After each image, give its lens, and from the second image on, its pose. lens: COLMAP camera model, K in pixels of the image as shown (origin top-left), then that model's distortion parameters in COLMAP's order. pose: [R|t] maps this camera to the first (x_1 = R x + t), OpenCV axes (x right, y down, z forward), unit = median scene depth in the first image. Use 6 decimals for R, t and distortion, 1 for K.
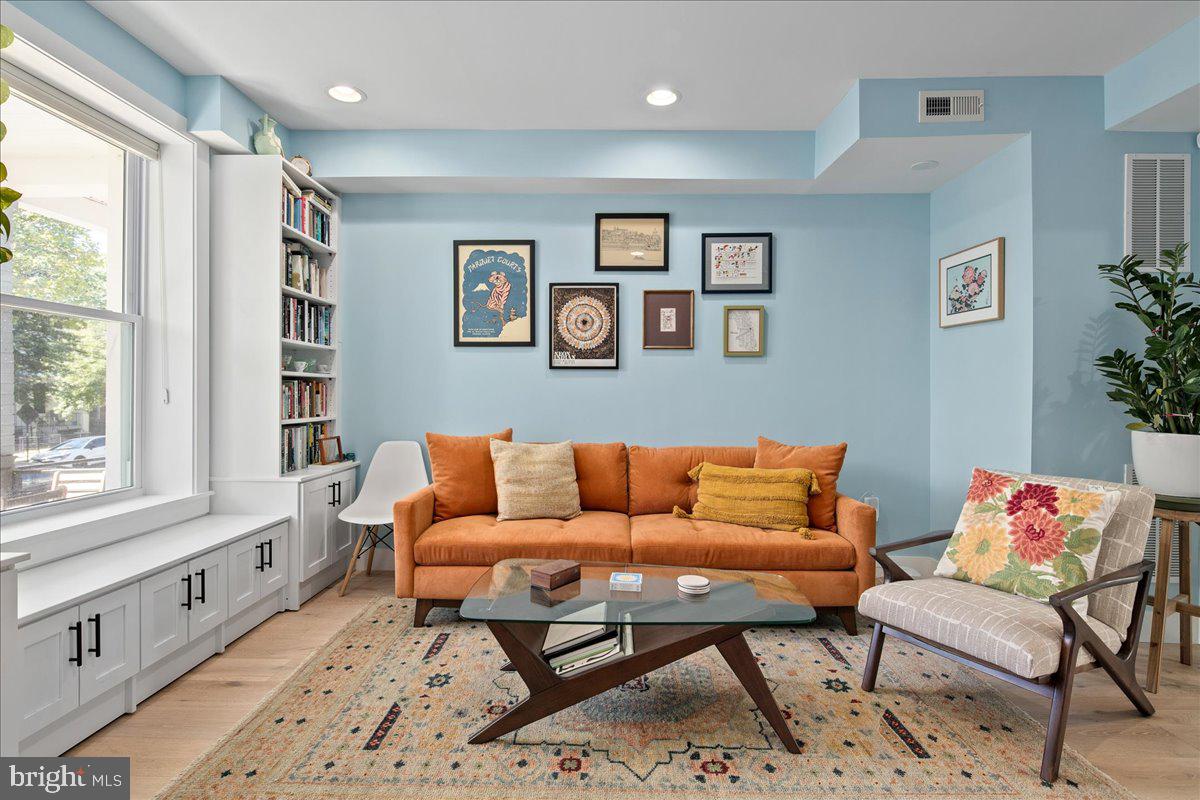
lens RADIAL K [[587.4, 0, 598.0], [0, 587.4, 395.0], [0, 0, 1]] dist [0.008764, -0.006940]
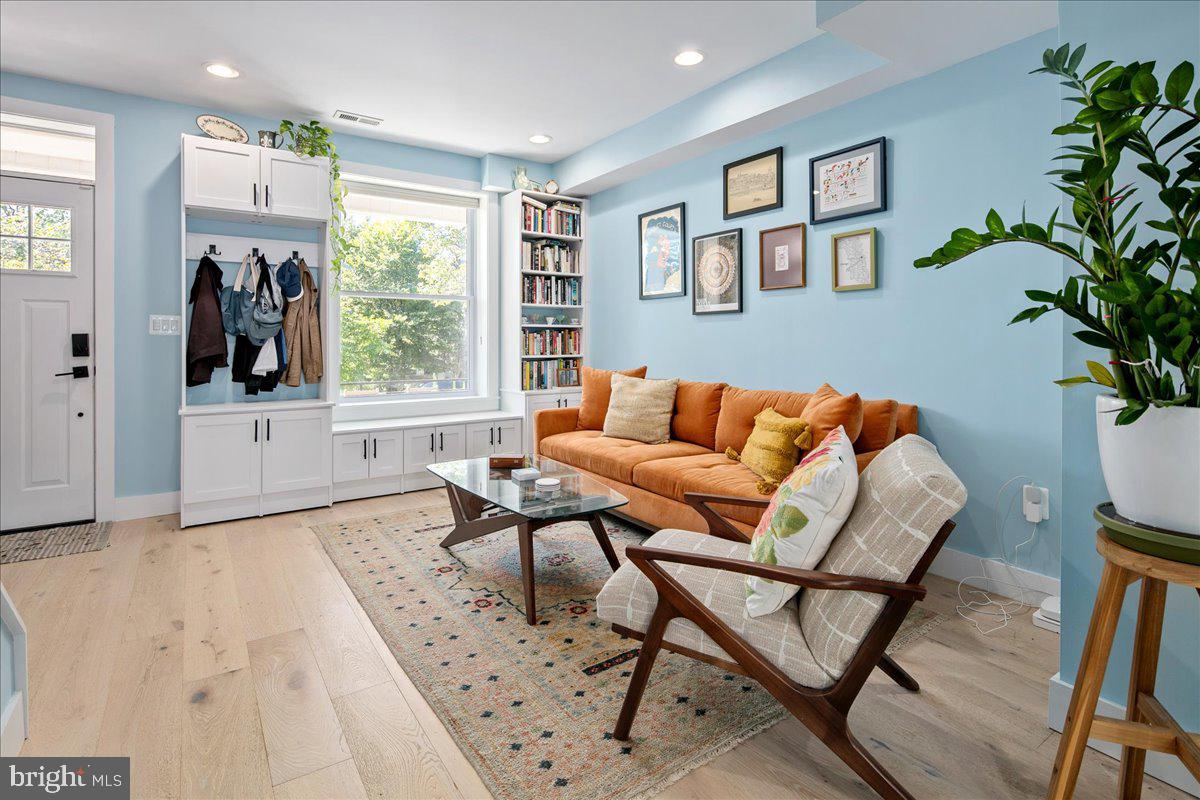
lens RADIAL K [[587.4, 0, 599.2], [0, 587.4, 345.0], [0, 0, 1]] dist [0.008764, -0.006940]
pose [[0.585308, 0.000691, -0.810811, 0.867439], [0.002742, 0.999992, 0.002831, 0.011380], [0.810806, -0.003880, 0.585302, 0.240998]]
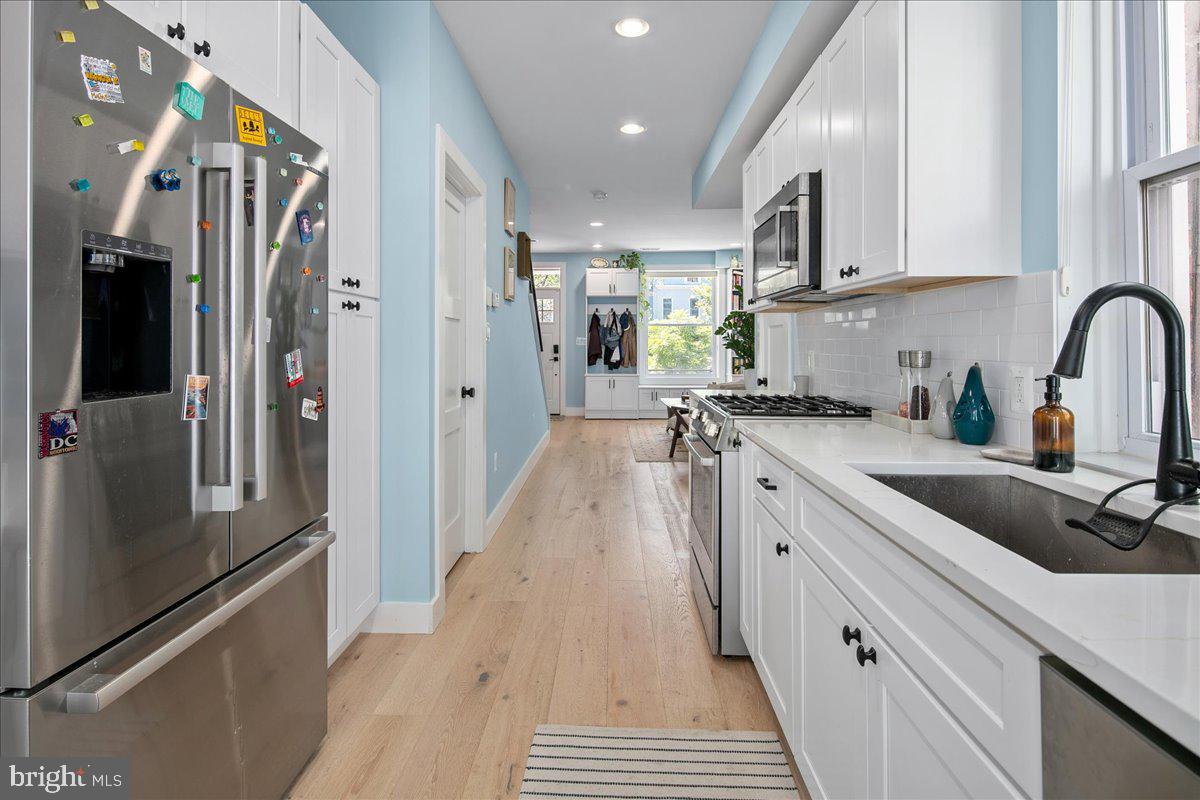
lens RADIAL K [[587.4, 0, 599.5], [0, 587.4, 343.9], [0, 0, 1]] dist [0.008764, -0.006940]
pose [[-0.003096, 0.000033, -0.999995, 2.455865], [-0.000069, 1.000000, 0.000034, -0.016003], [0.999995, 0.000069, -0.003096, 0.332215]]
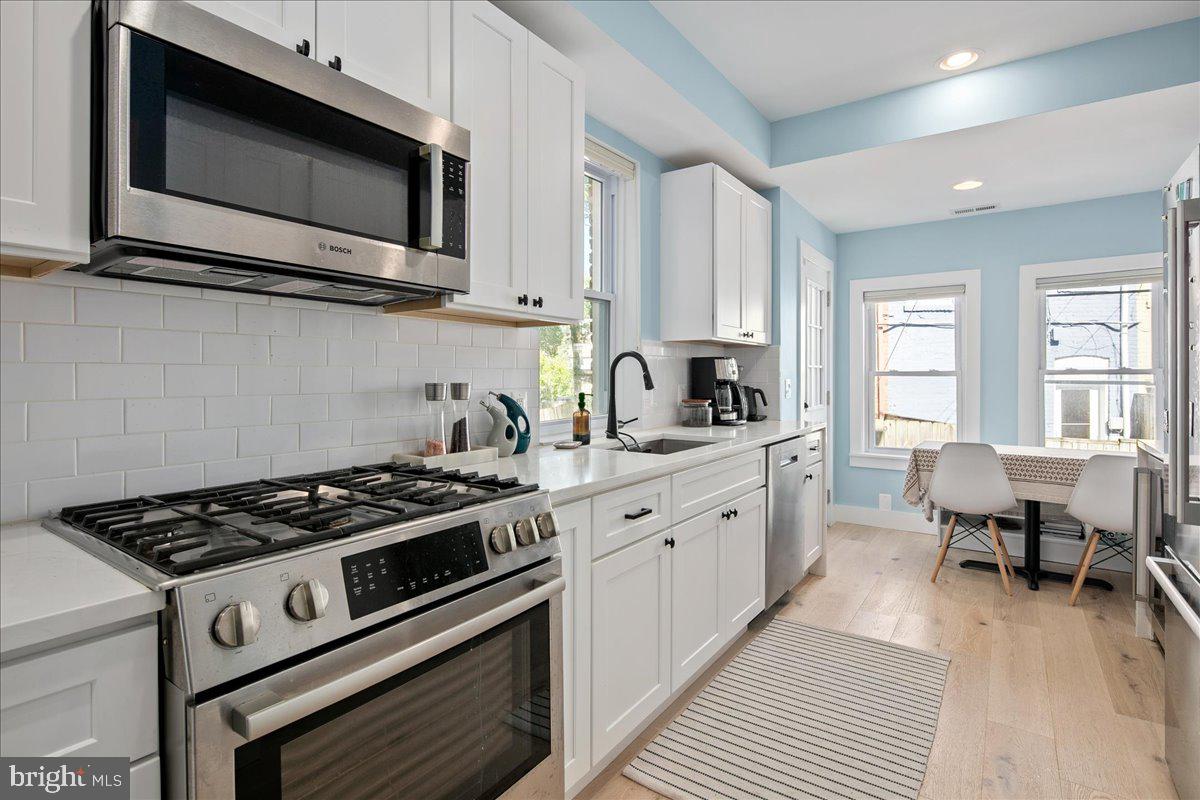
lens RADIAL K [[587.4, 0, 603.1], [0, 587.4, 377.7], [0, 0, 1]] dist [0.008764, -0.006940]
pose [[0.548550, -0.003565, 0.836110, 1.370984], [0.000967, 0.999993, 0.003629, -0.016279], [-0.836117, -0.001182, 0.548549, 0.203399]]
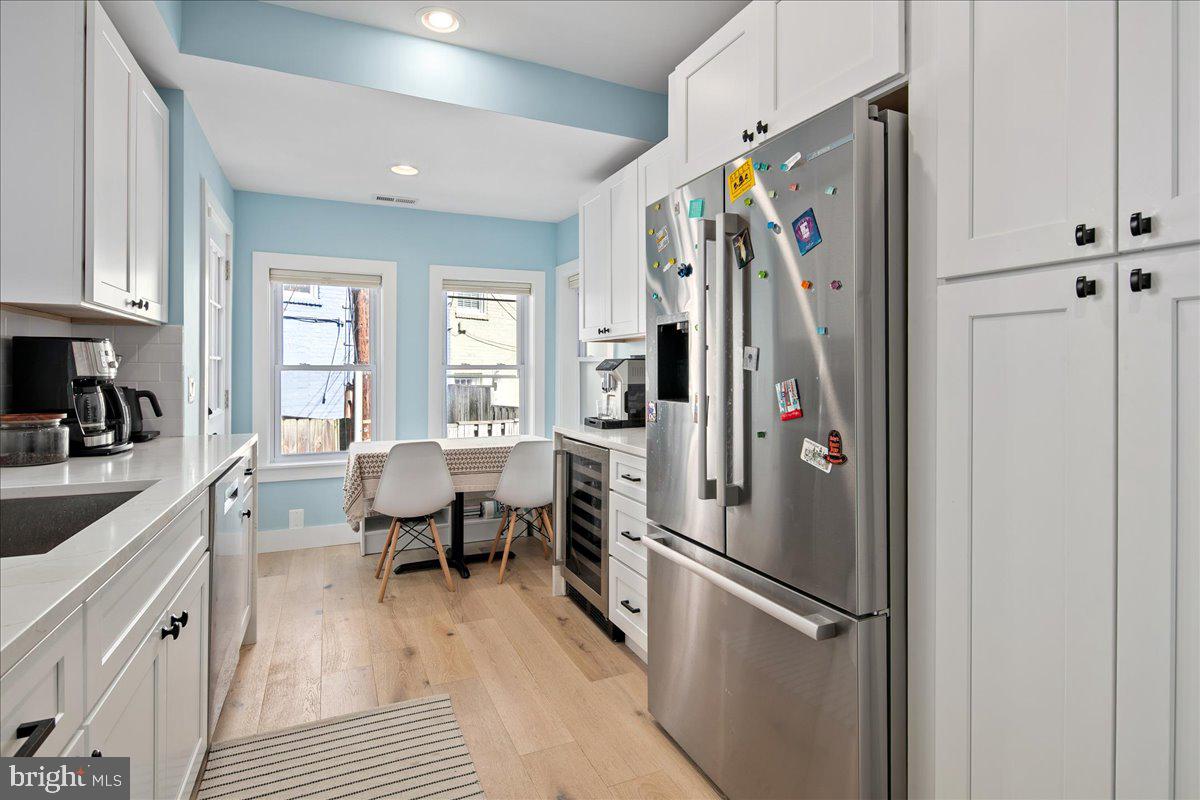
lens RADIAL K [[587.4, 0, 596.3], [0, 587.4, 369.4], [0, 0, 1]] dist [0.008764, -0.006940]
pose [[-0.430086, -0.000308, 0.902788, 1.597286], [-0.002677, 0.999996, -0.000934, -0.017625], [-0.902784, -0.002818, -0.430085, 0.396969]]
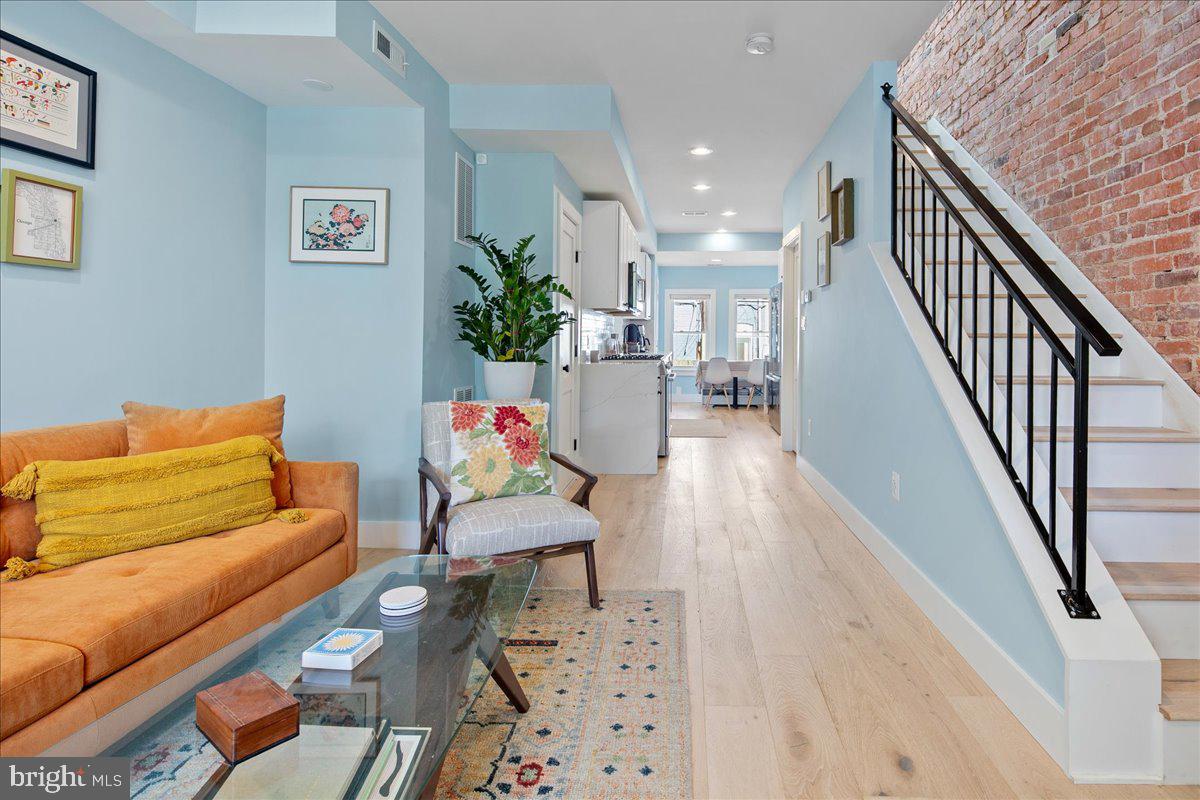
lens RADIAL K [[587.4, 0, 669.4], [0, 587.4, 339.8], [0, 0, 1]] dist [0.008764, -0.006940]
pose [[0.008871, -0.007528, 0.999932, -0.378598], [-0.004209, 0.999963, 0.007565, -0.002312], [-0.999952, -0.004276, 0.008839, 0.463709]]
